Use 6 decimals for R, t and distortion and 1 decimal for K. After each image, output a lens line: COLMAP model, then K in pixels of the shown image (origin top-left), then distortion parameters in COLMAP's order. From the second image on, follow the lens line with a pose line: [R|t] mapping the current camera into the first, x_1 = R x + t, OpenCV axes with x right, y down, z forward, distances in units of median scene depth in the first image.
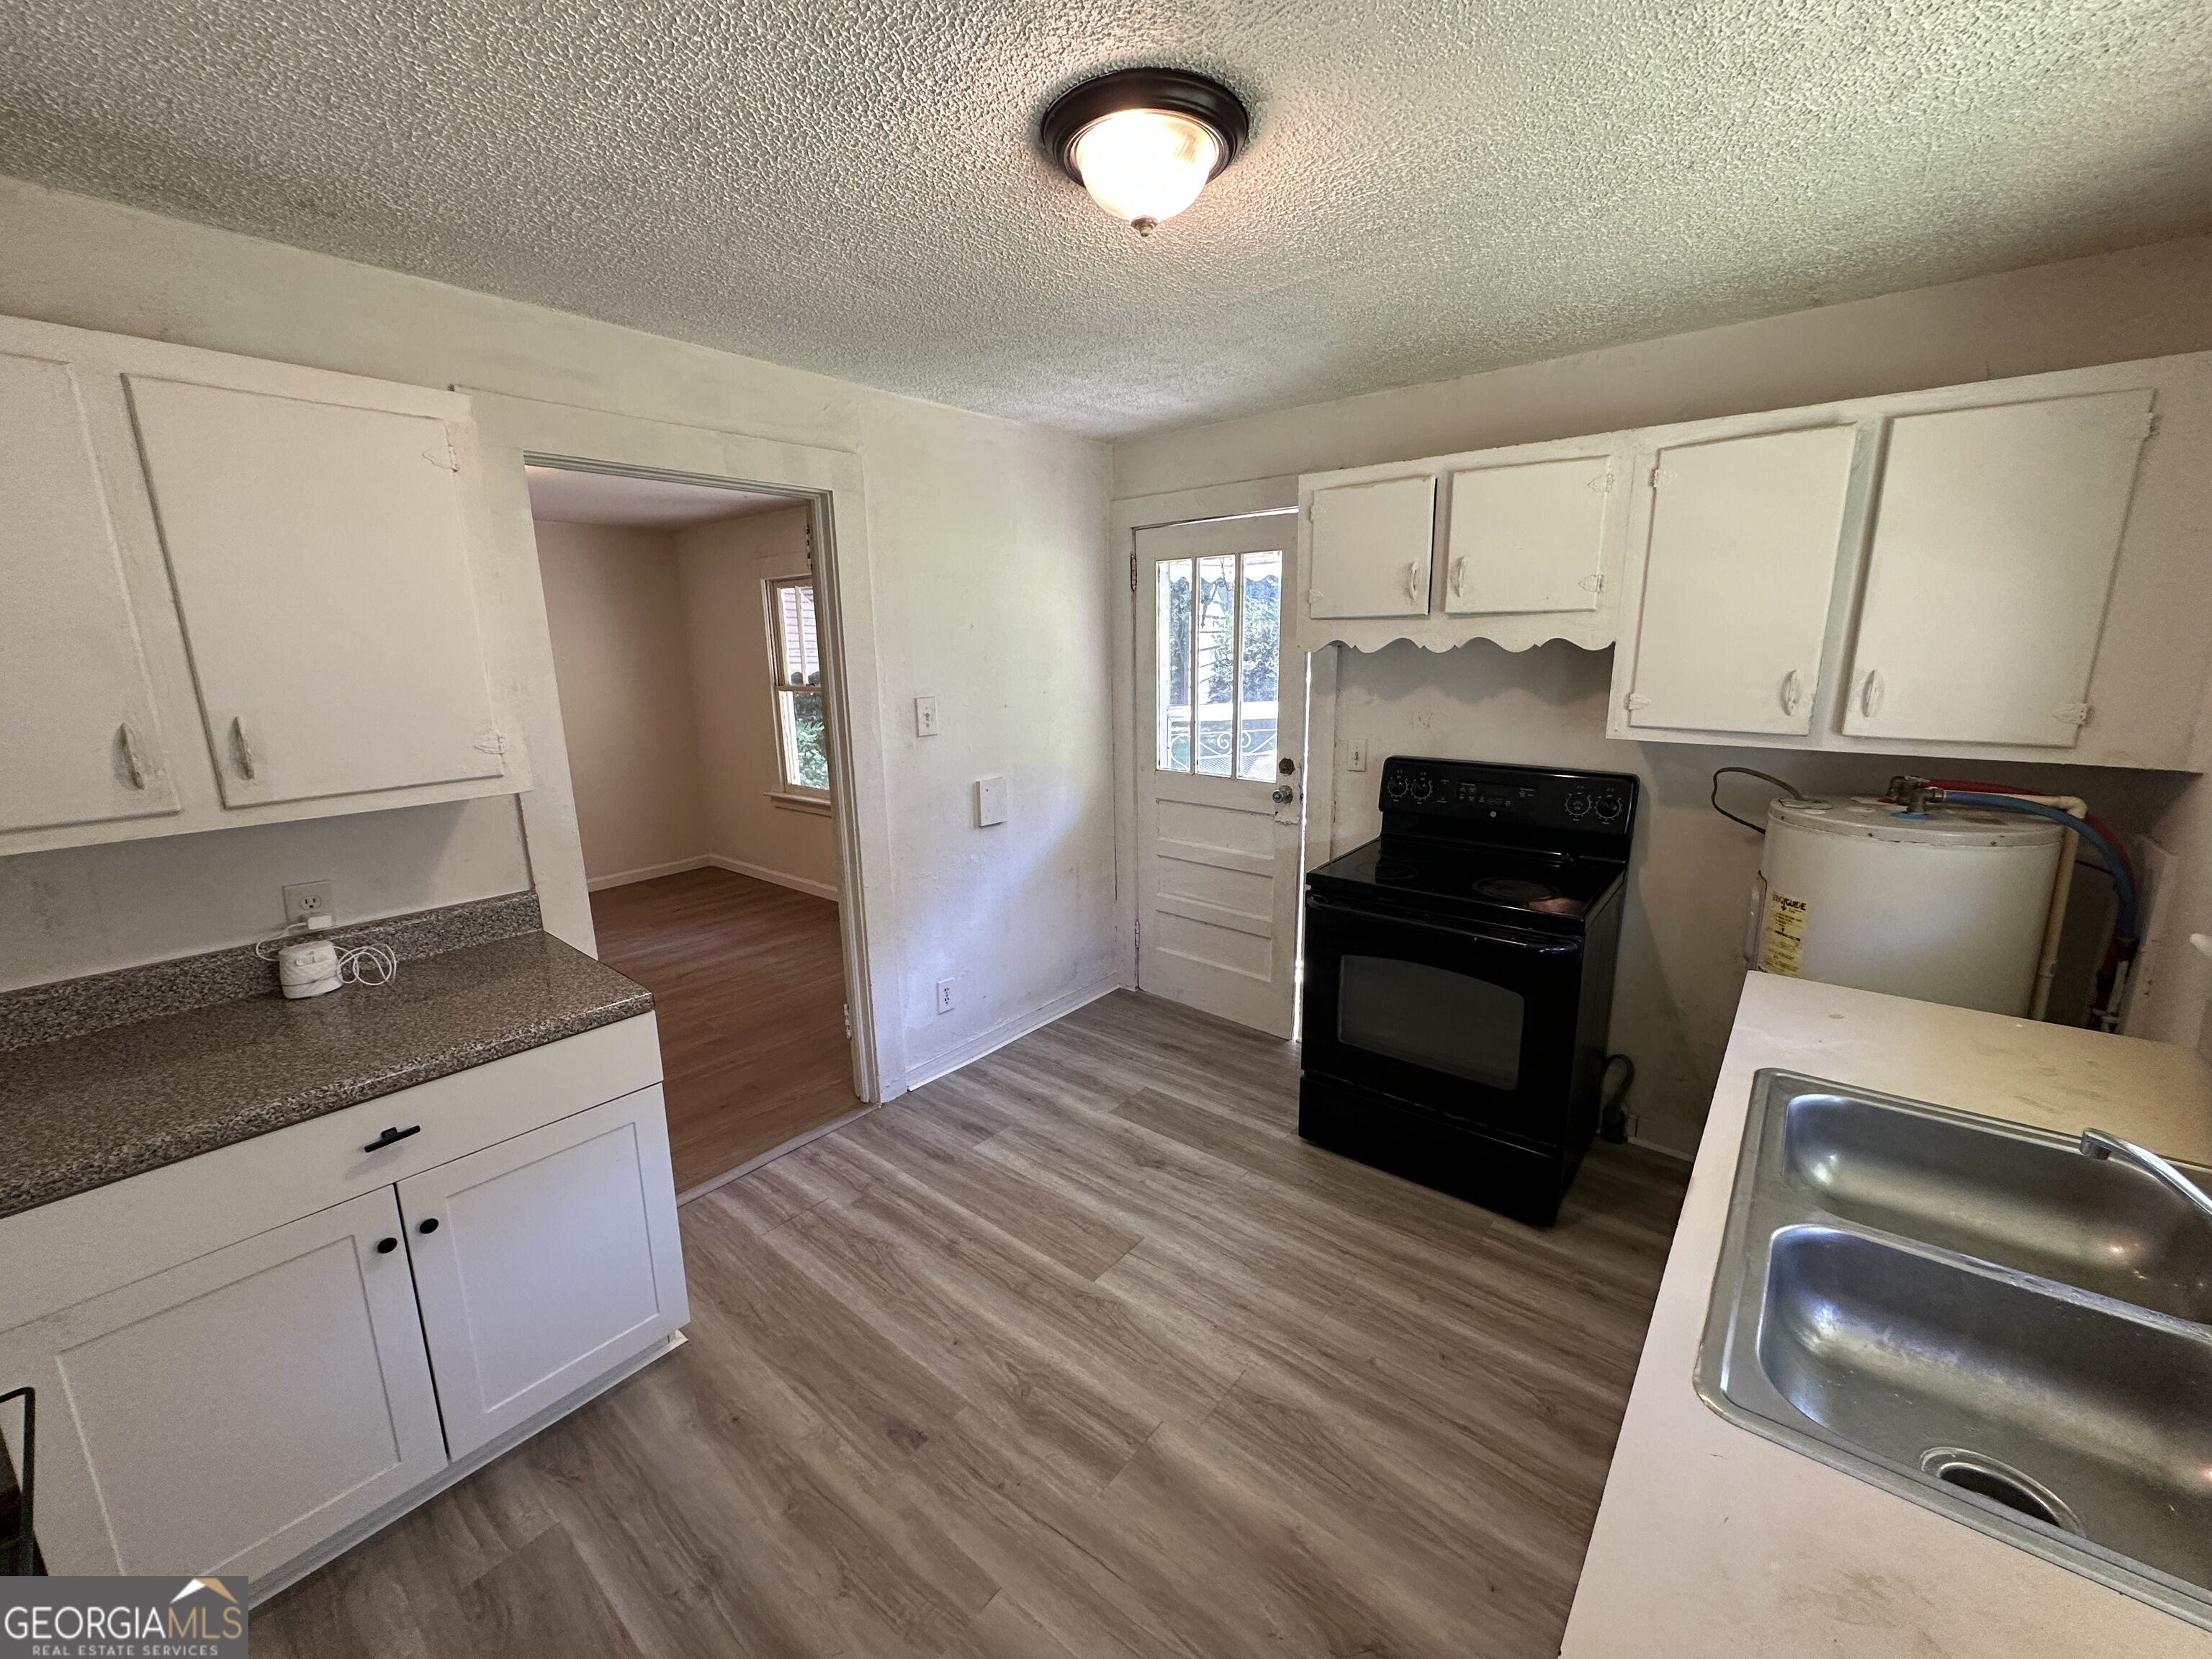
lens RADIAL K [[880.9, 0, 1104.9], [0, 880.9, 825.9], [0, 0, 1]] dist [-0.003277, -0.000444]
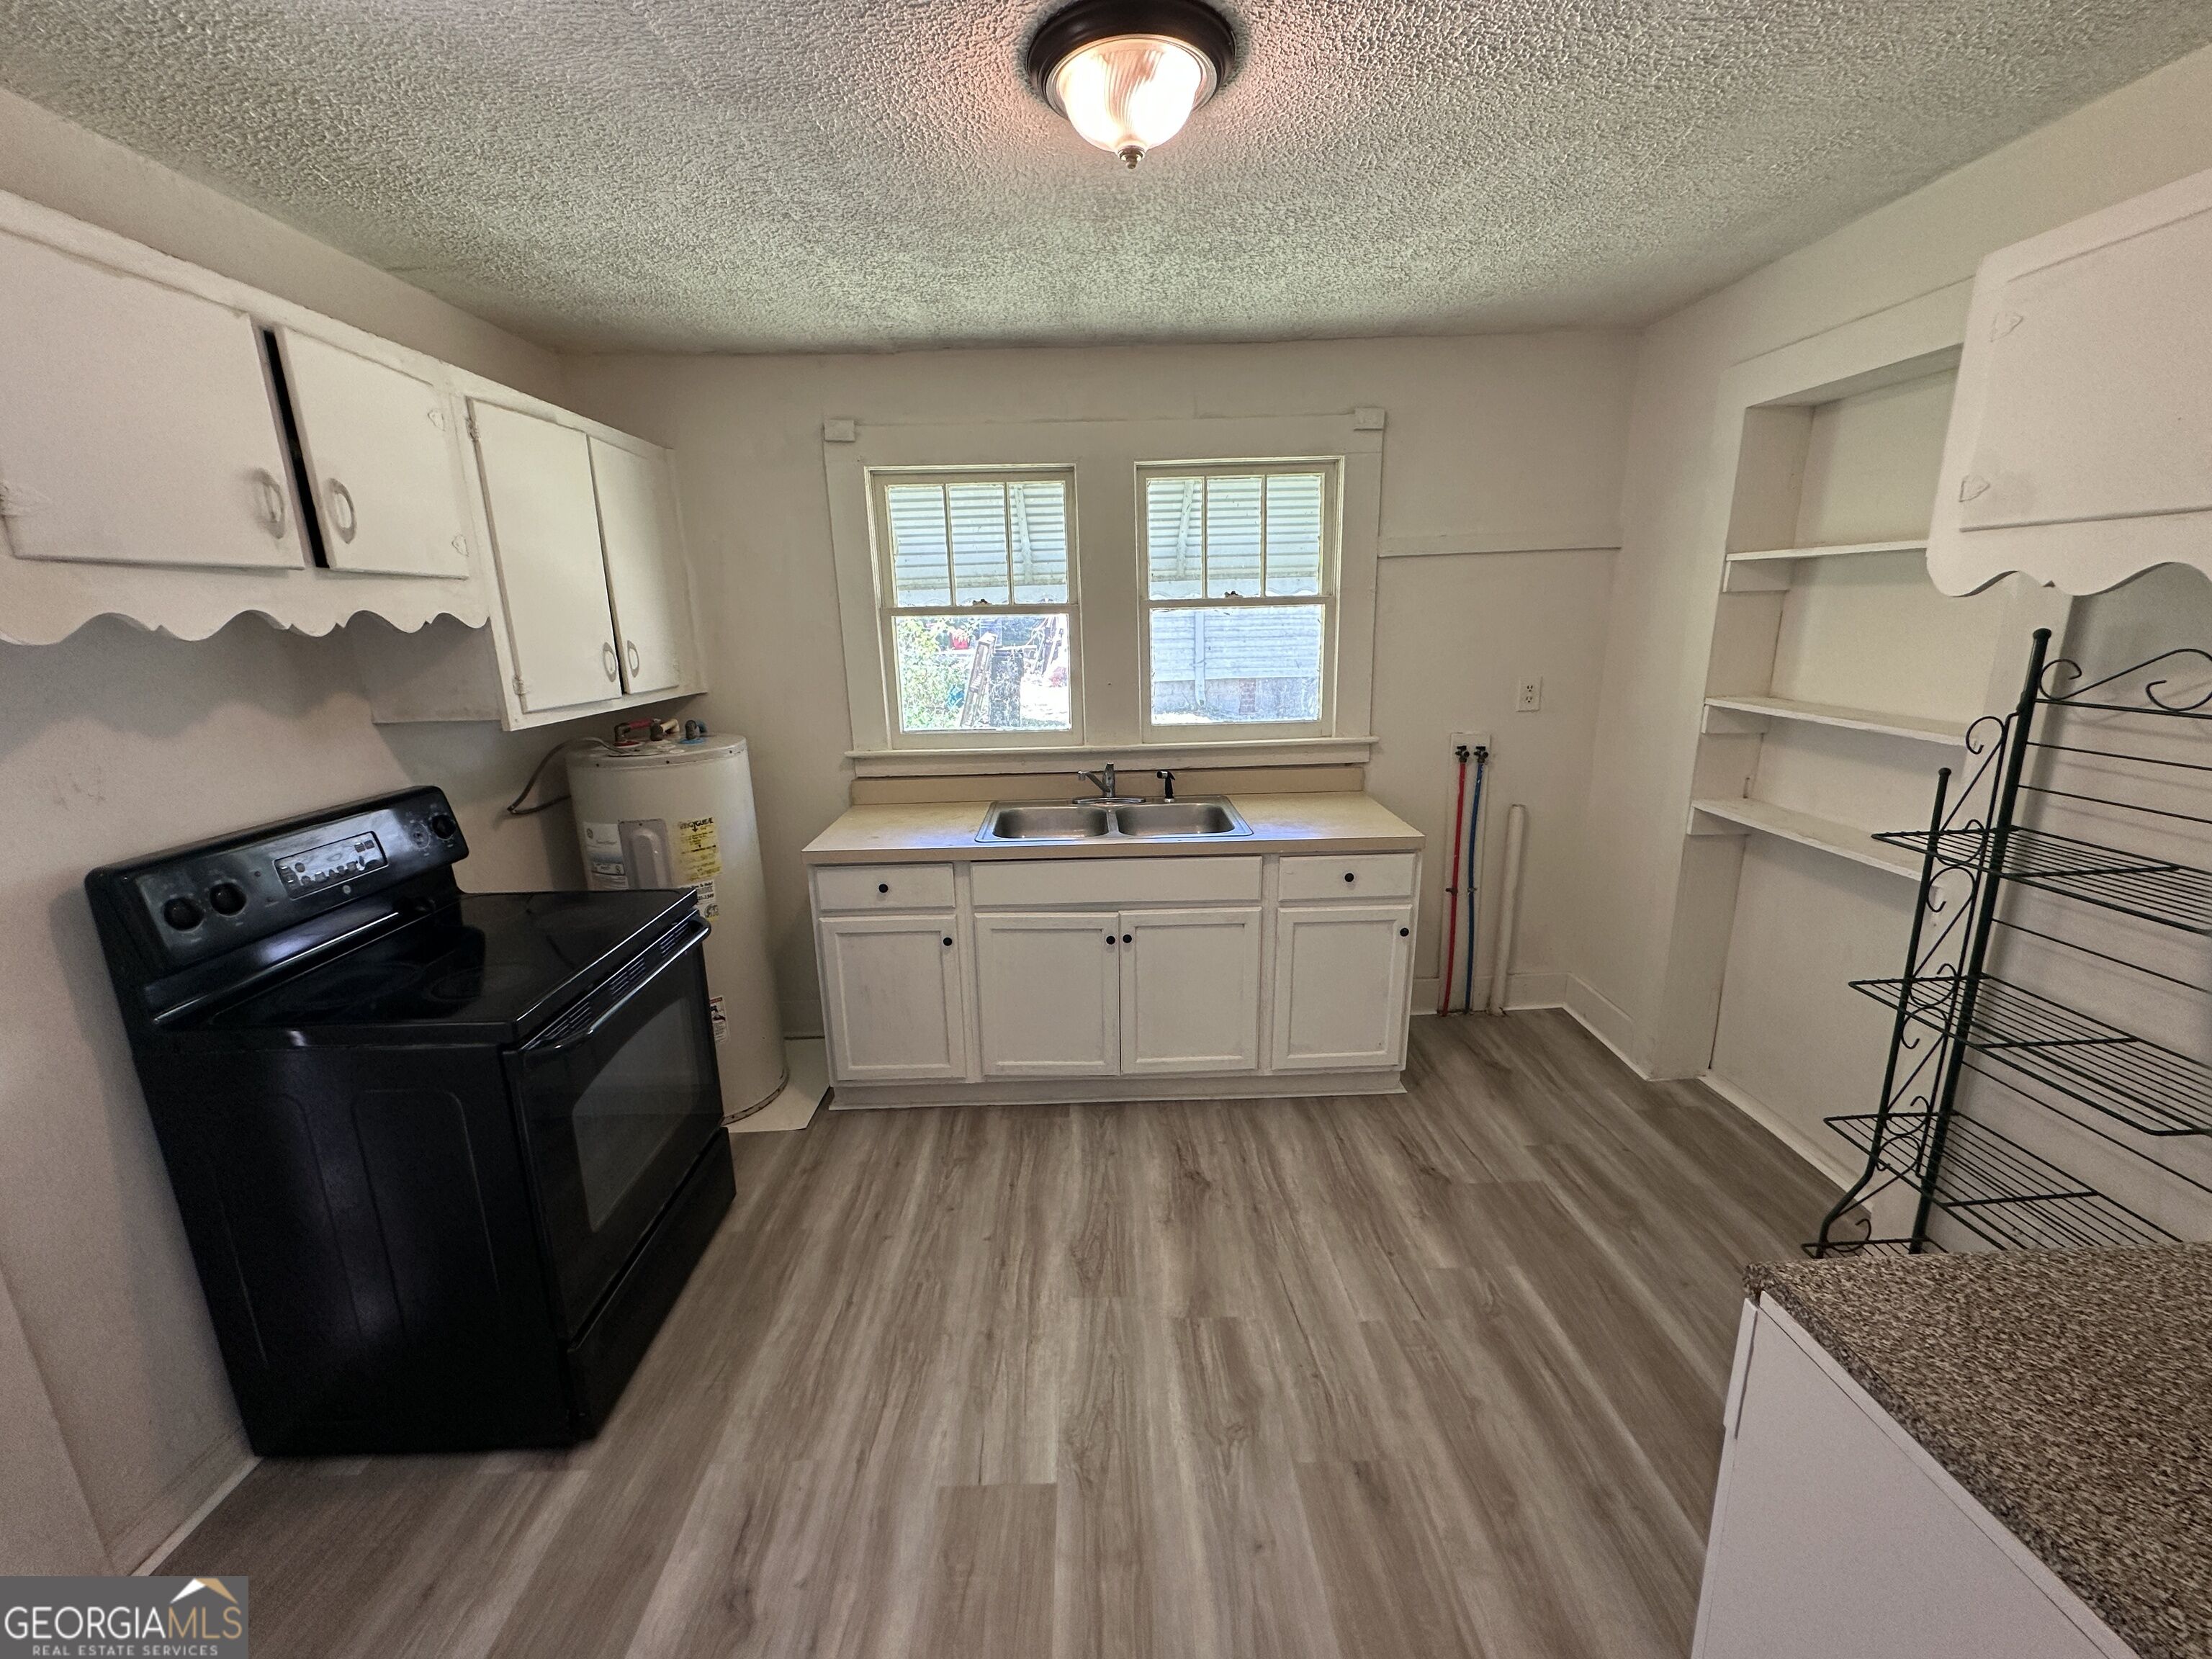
lens RADIAL K [[880.9, 0, 1104.9], [0, 880.9, 825.9], [0, 0, 1]] dist [-0.003277, -0.000444]
pose [[-0.653628, -0.148538, 0.742096, -0.538063], [0.190584, 0.916645, 0.351339, -0.240874], [-0.732426, 0.371077, -0.570836, 1.289555]]
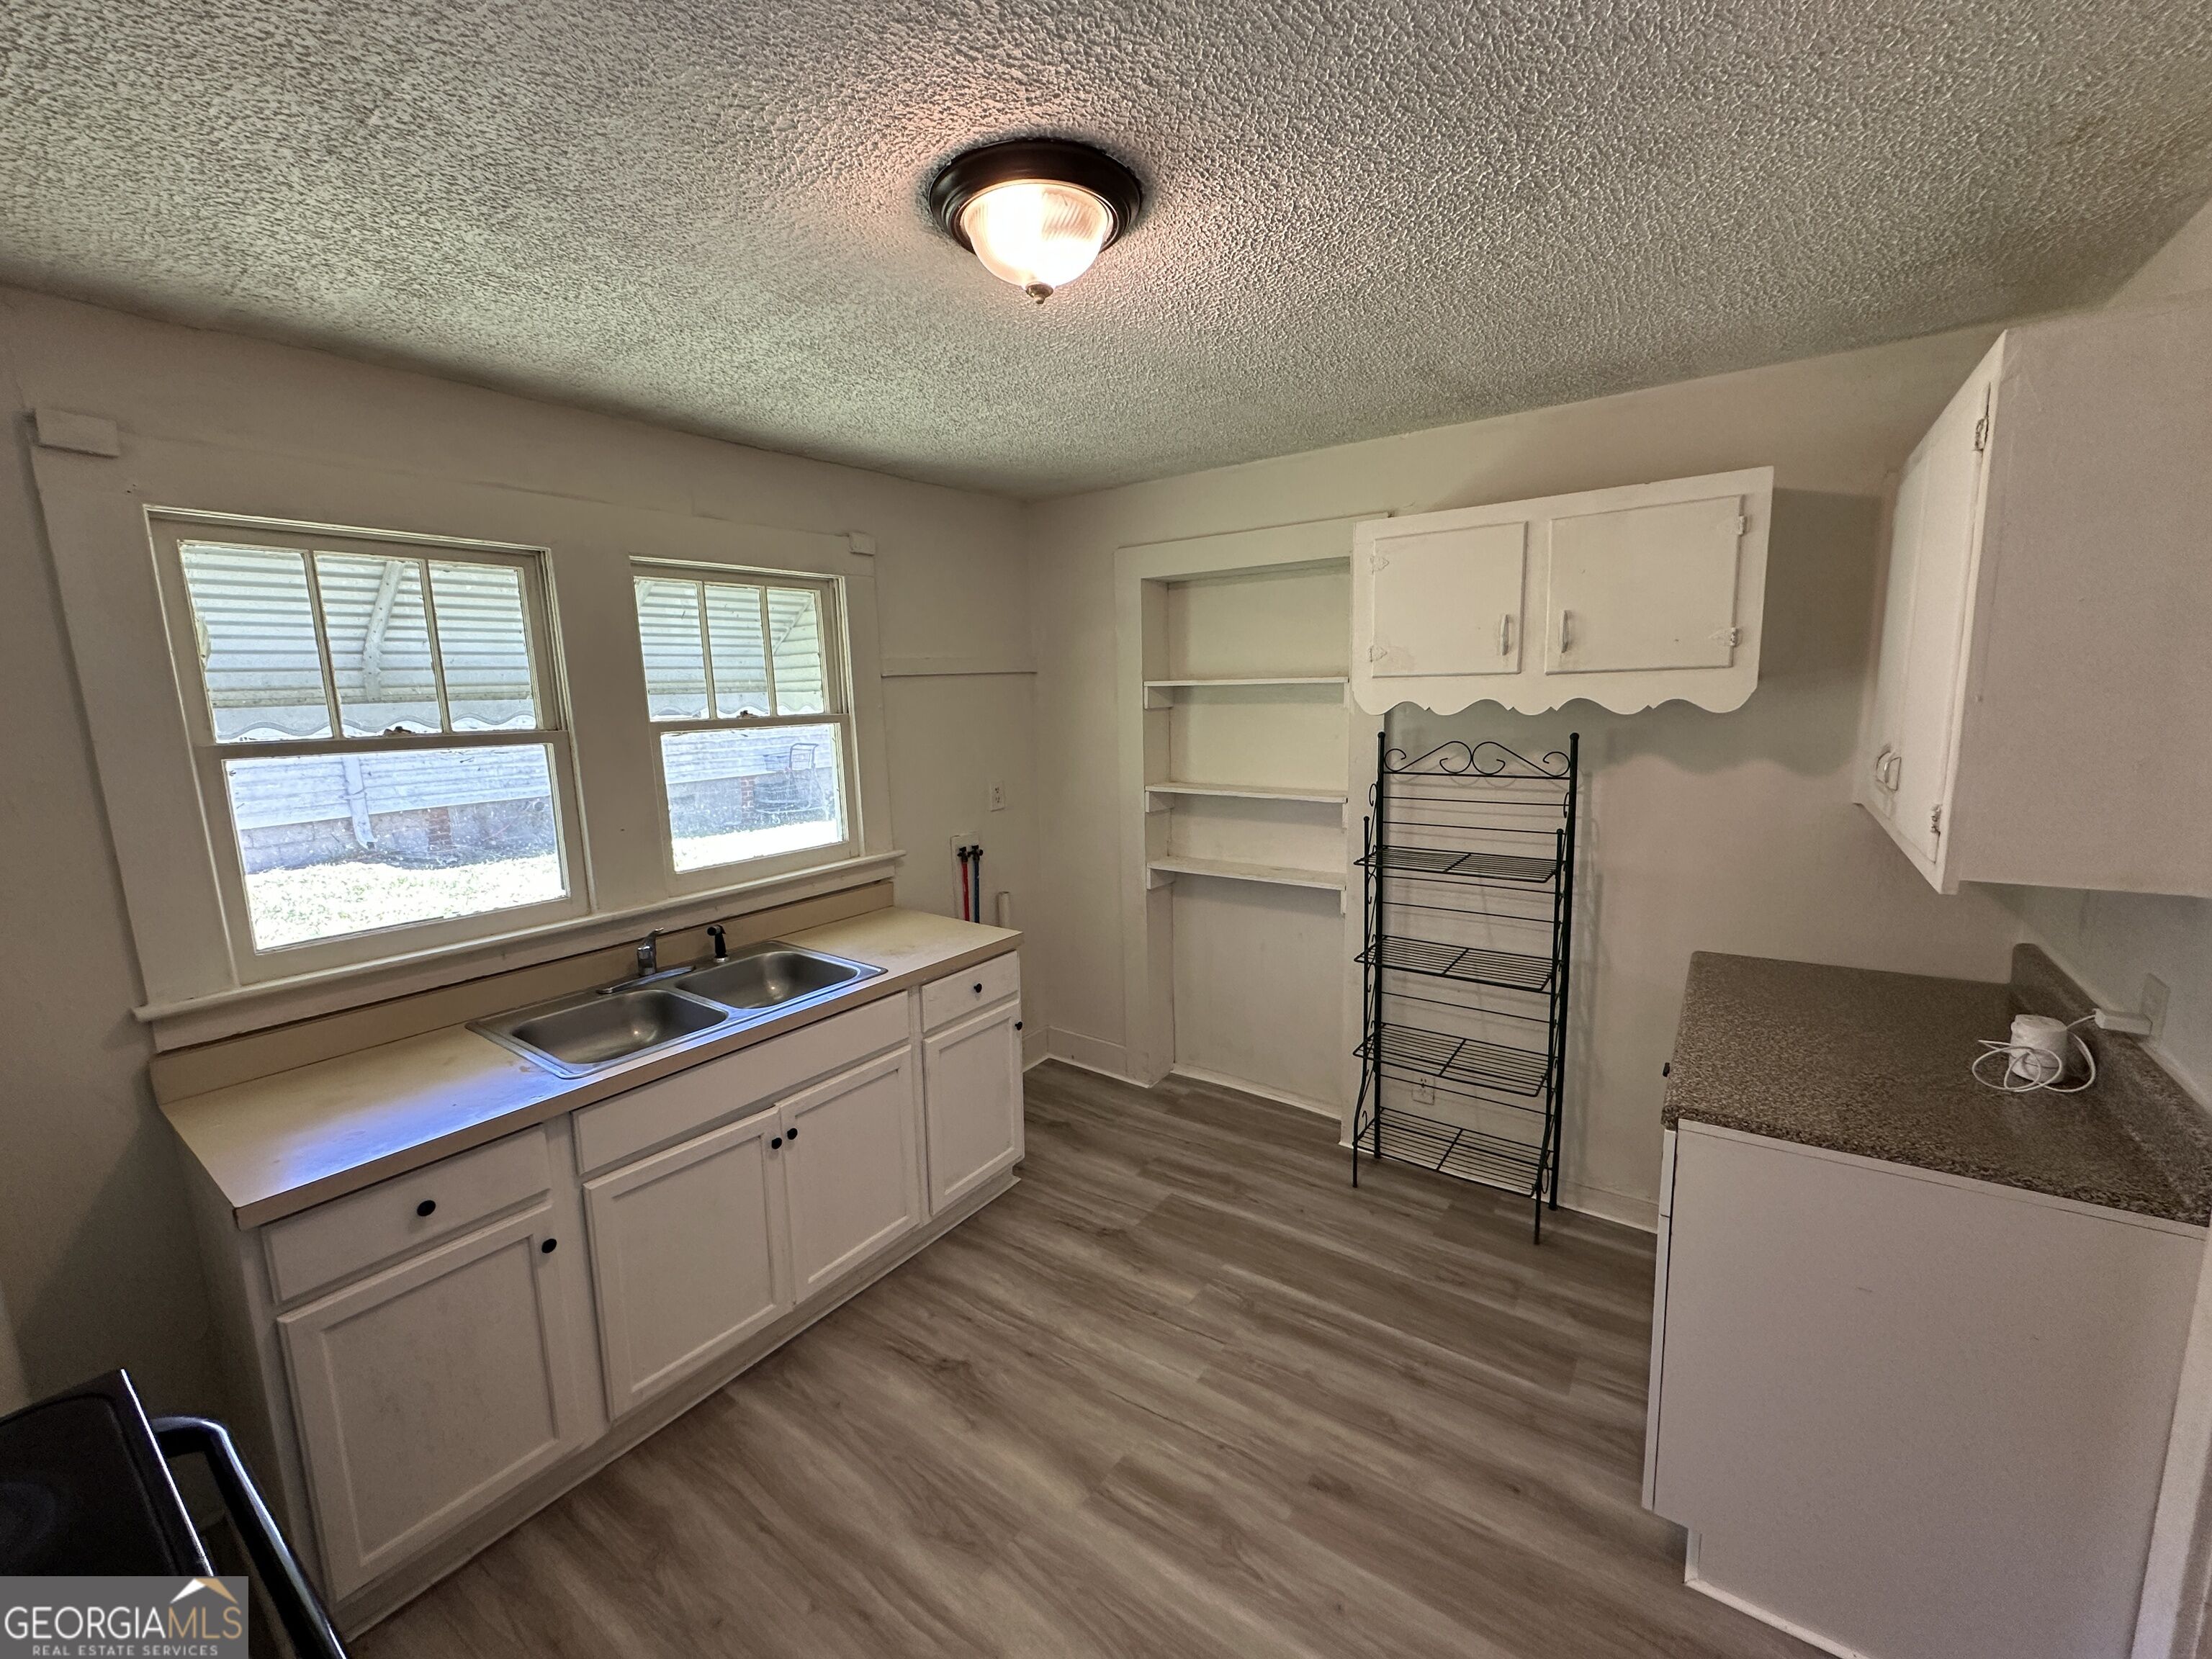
lens RADIAL K [[880.0, 0, 1110.8], [0, 880.0, 827.1], [0, 0, 1]] dist [-0.000446, -0.000100]
pose [[-0.996884, 0.054588, -0.056934, 0.035510], [0.030842, 0.934127, 0.355605, -0.329456], [0.072596, 0.352742, -0.932900, 1.463363]]
